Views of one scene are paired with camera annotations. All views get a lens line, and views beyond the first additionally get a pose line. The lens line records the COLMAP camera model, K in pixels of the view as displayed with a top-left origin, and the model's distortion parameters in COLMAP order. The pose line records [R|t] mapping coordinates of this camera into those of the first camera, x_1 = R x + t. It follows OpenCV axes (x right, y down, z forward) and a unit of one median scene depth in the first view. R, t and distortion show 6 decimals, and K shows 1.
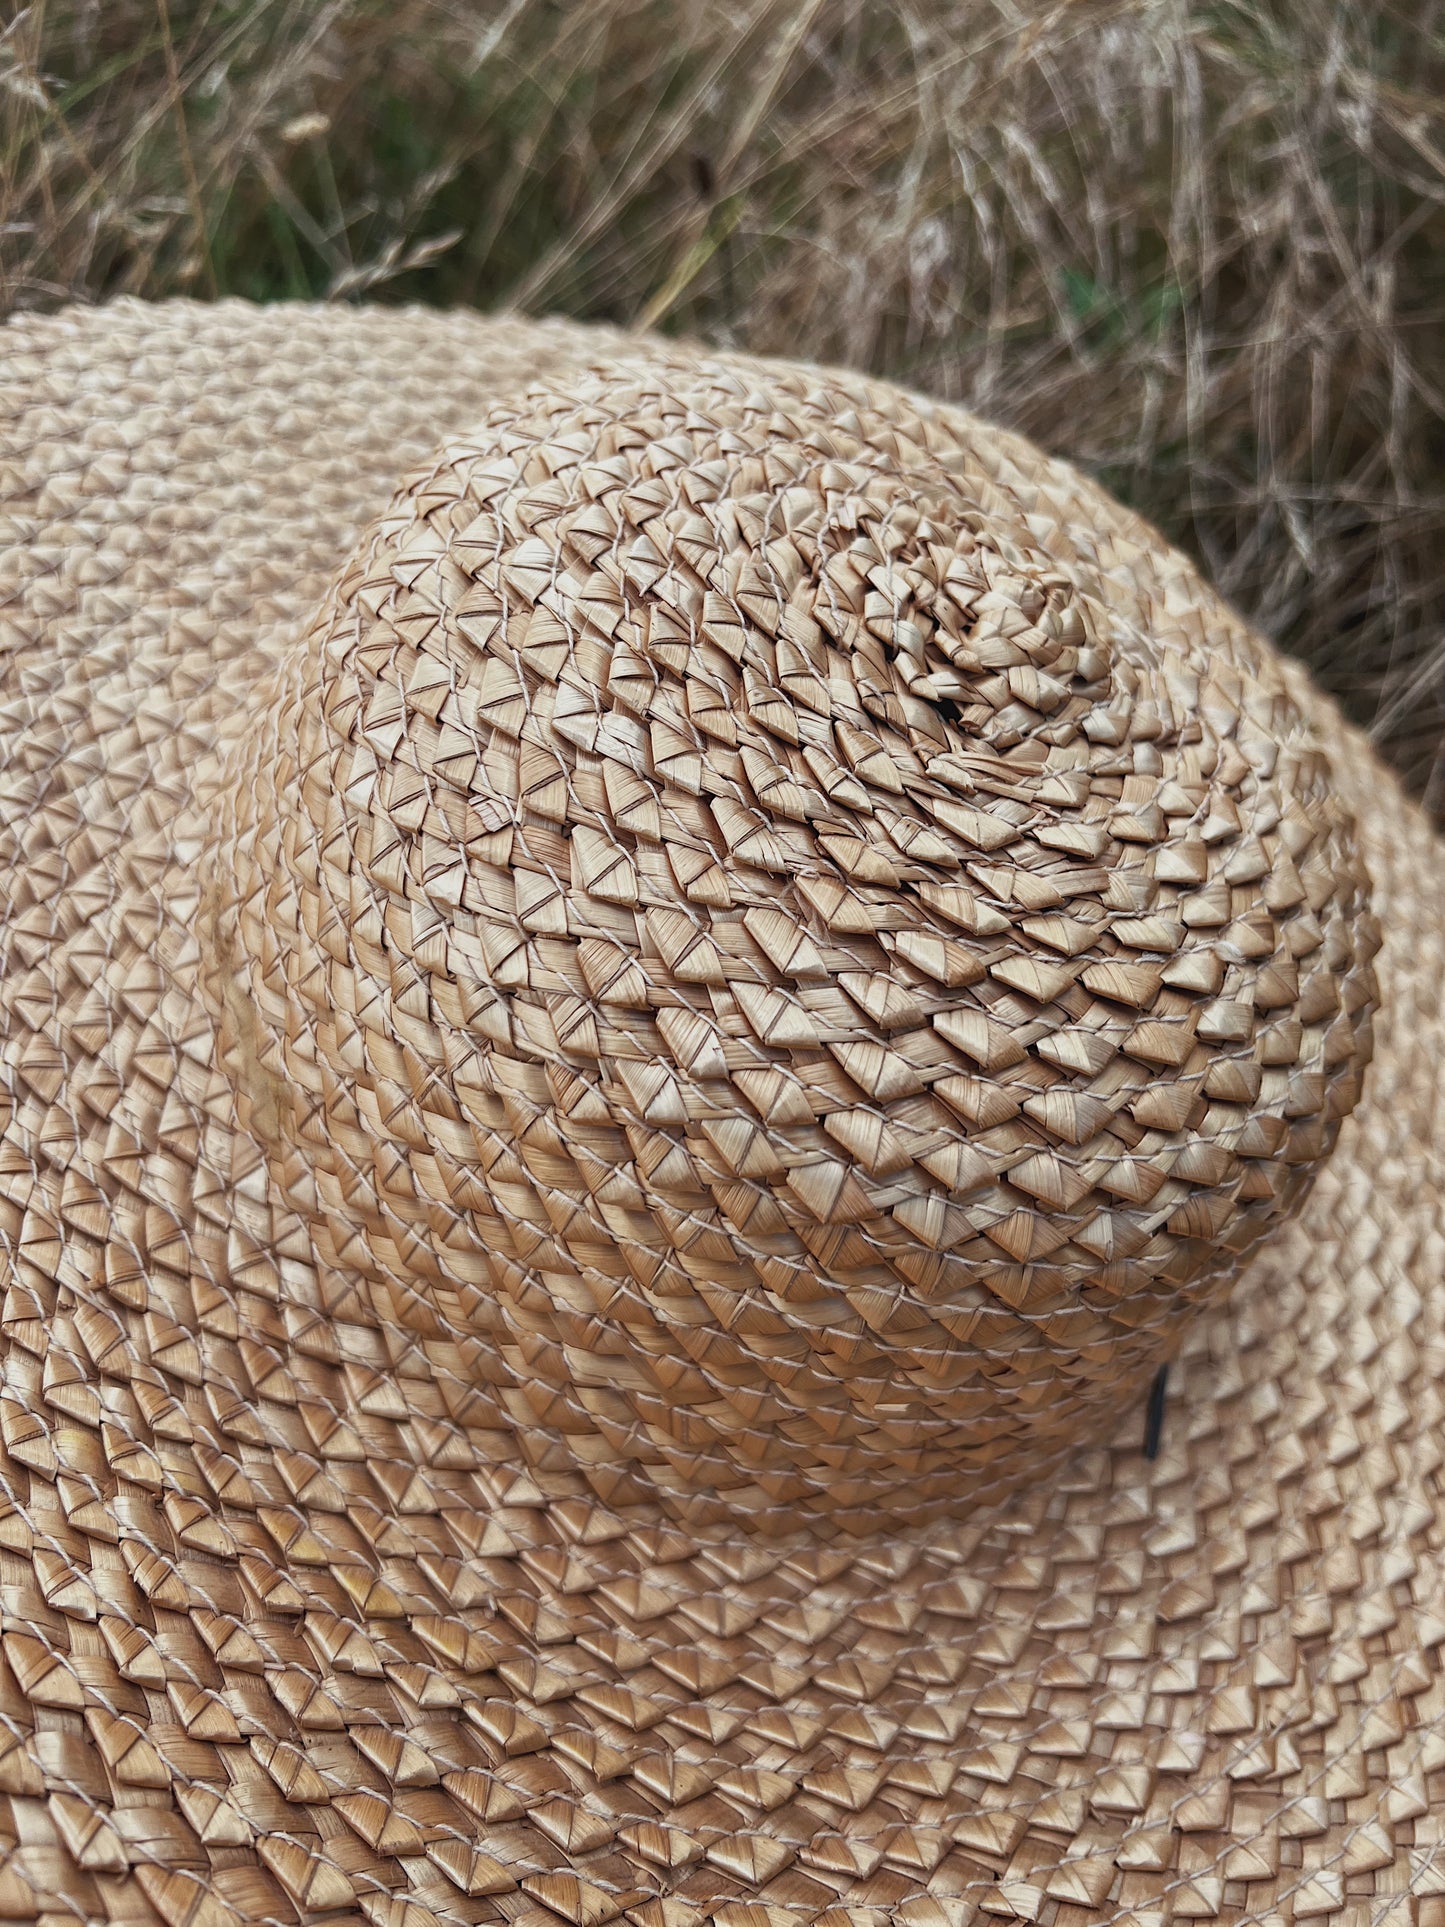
lens RADIAL K [[1548.0, 0, 715.9], [0, 1548.0, 958.2], [0, 0, 1]] dist [0.013980, -0.048517]
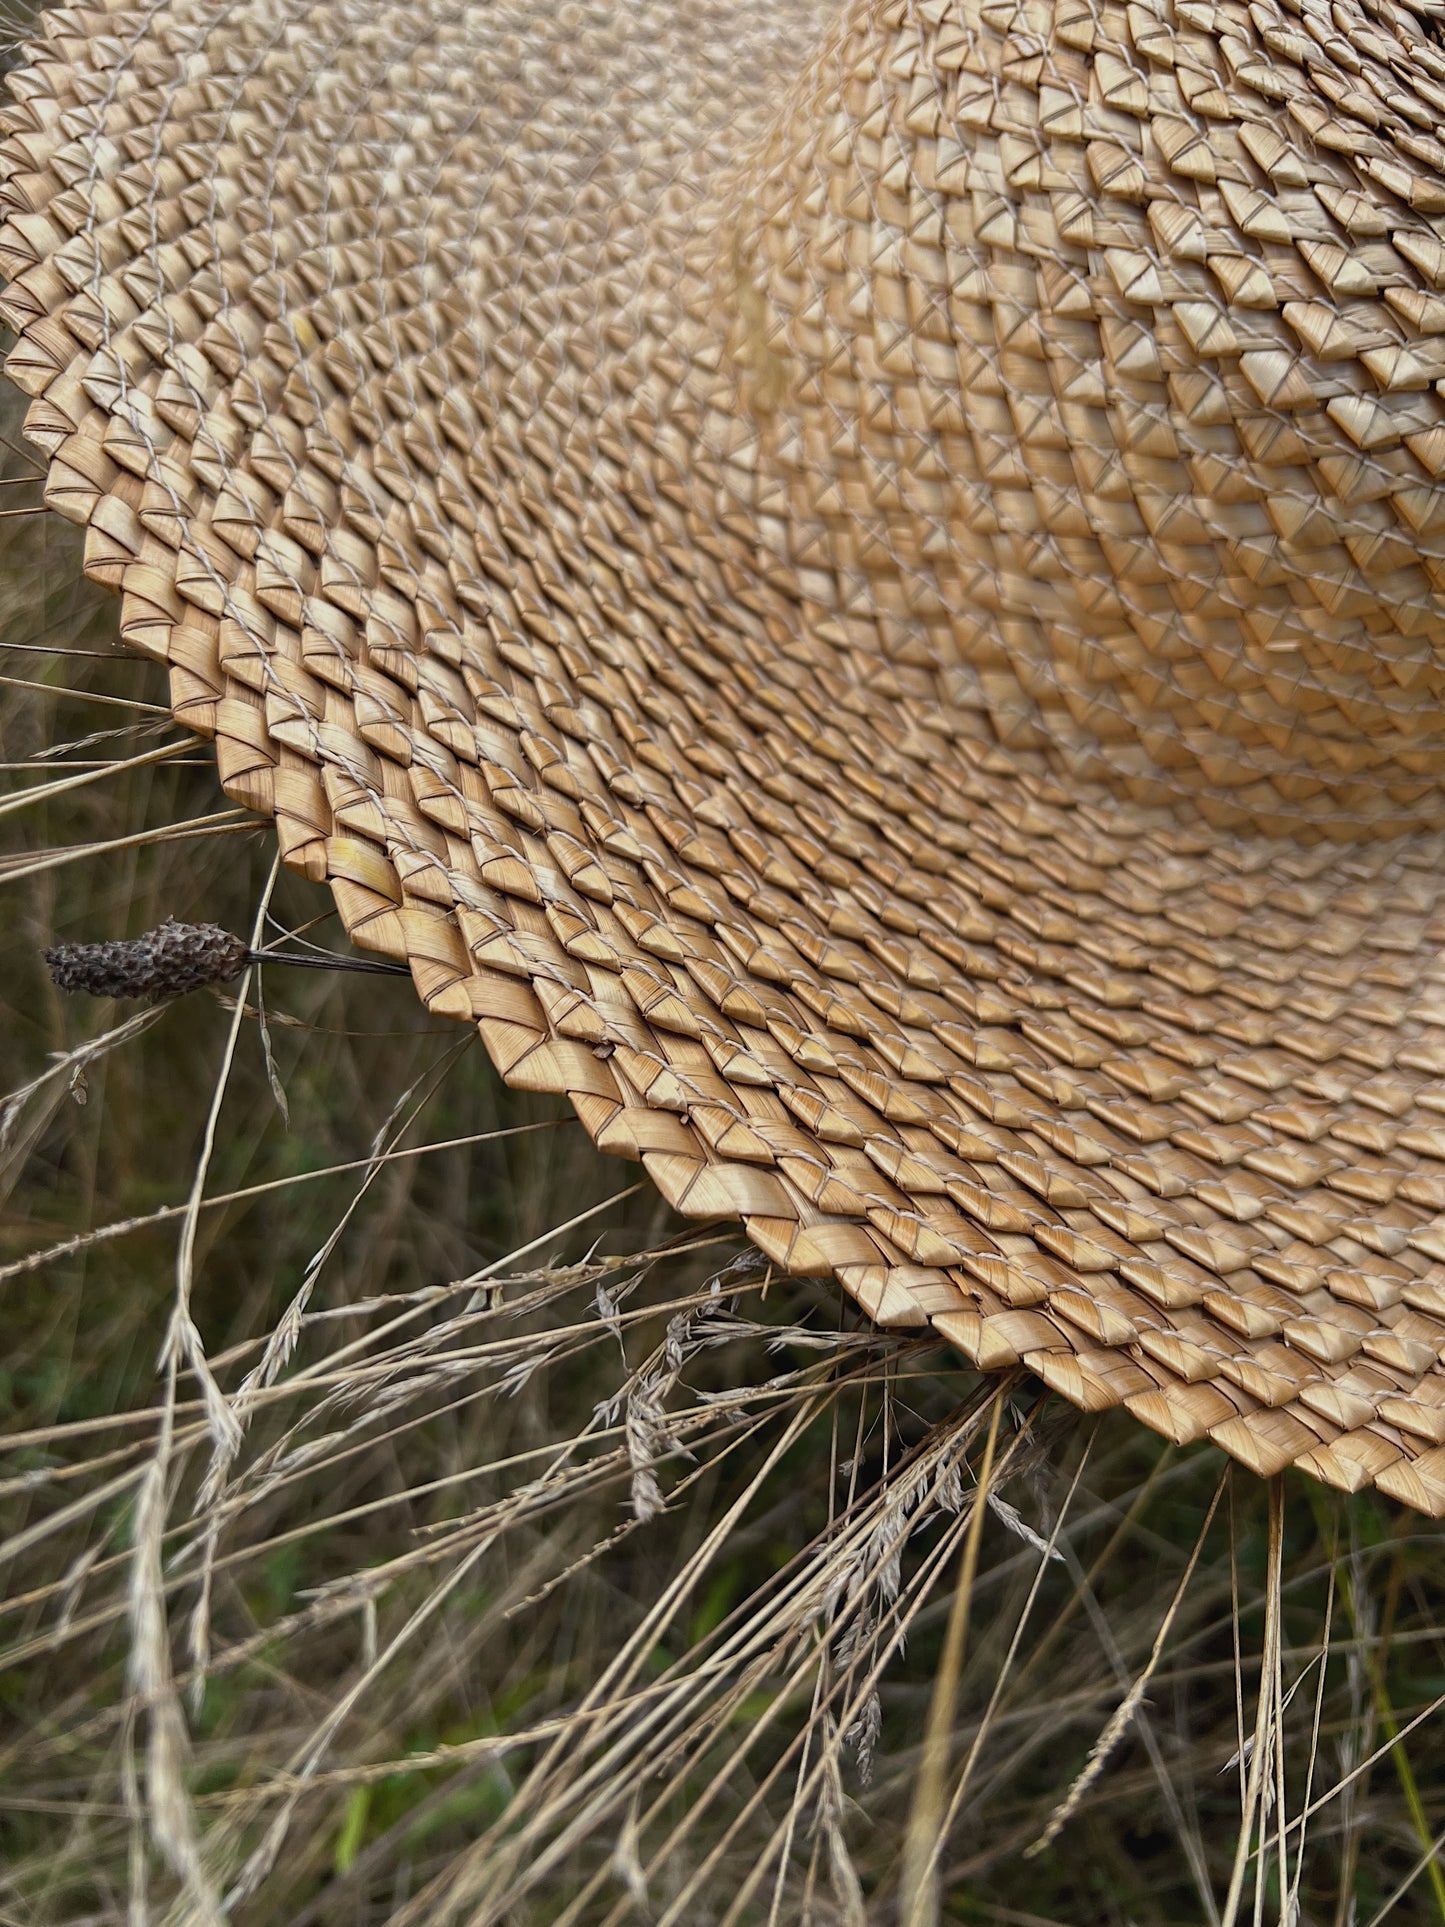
lens RADIAL K [[1548.0, 0, 720.7], [0, 1548.0, 972.3], [0, 0, 1]] dist [0.013980, -0.048517]
pose [[0.973515, 0.151462, -0.171256, -0.057715], [-0.140583, 0.987297, 0.074034, 0.497080], [0.180294, -0.047997, 0.982441, -0.207384]]
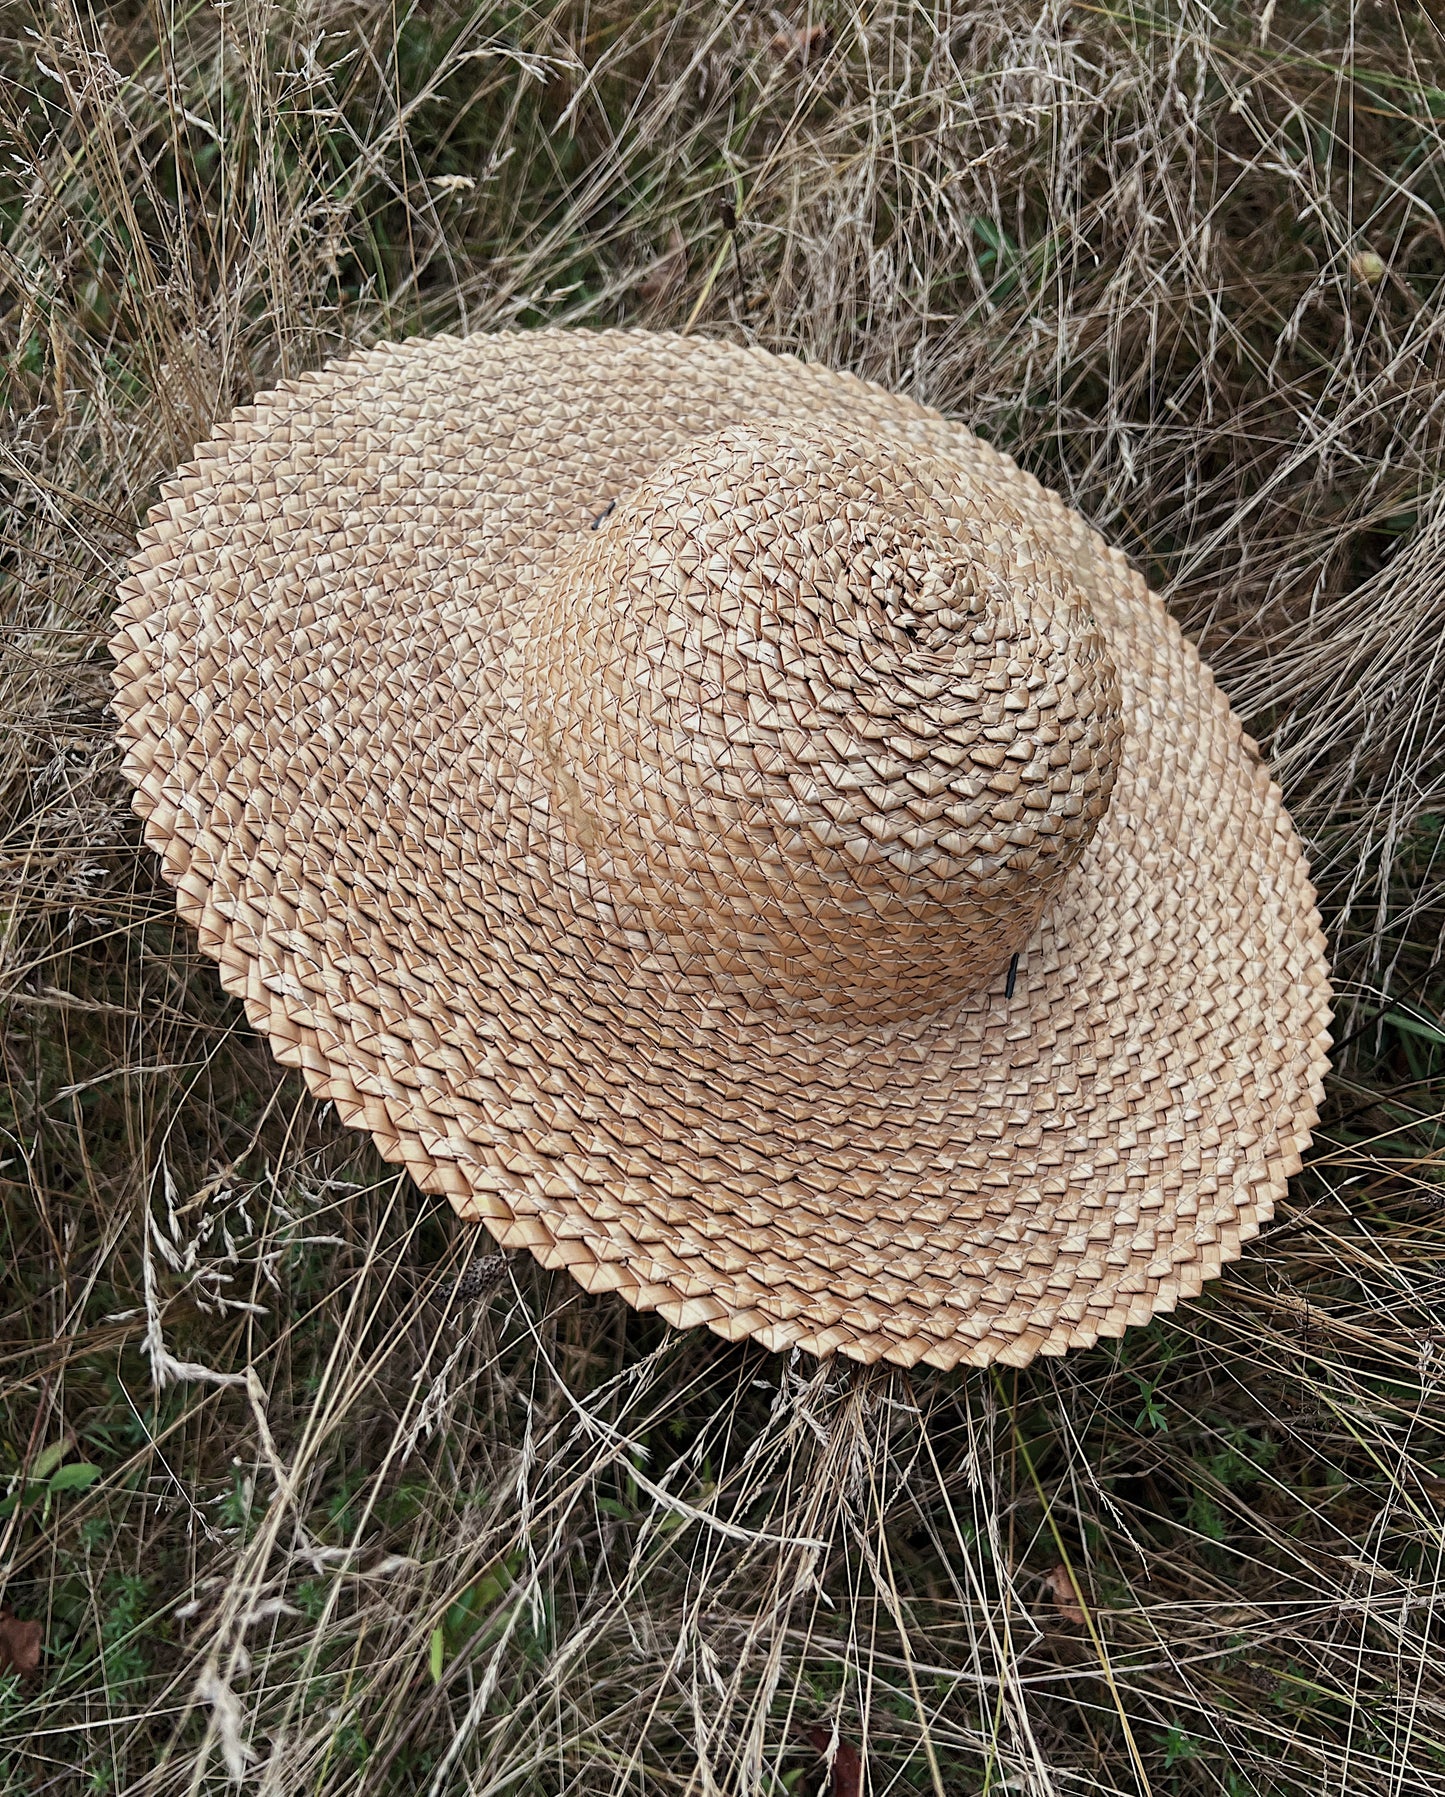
lens RADIAL K [[1460.4, 0, 710.6], [0, 1460.4, 973.2], [0, 0, 1]] dist [0.104550, -0.021373]
pose [[0.998723, -0.035291, 0.036154, -0.216561], [0.029459, 0.988131, 0.150764, -0.006461], [-0.041046, -0.149507, 0.987908, -1.077558]]
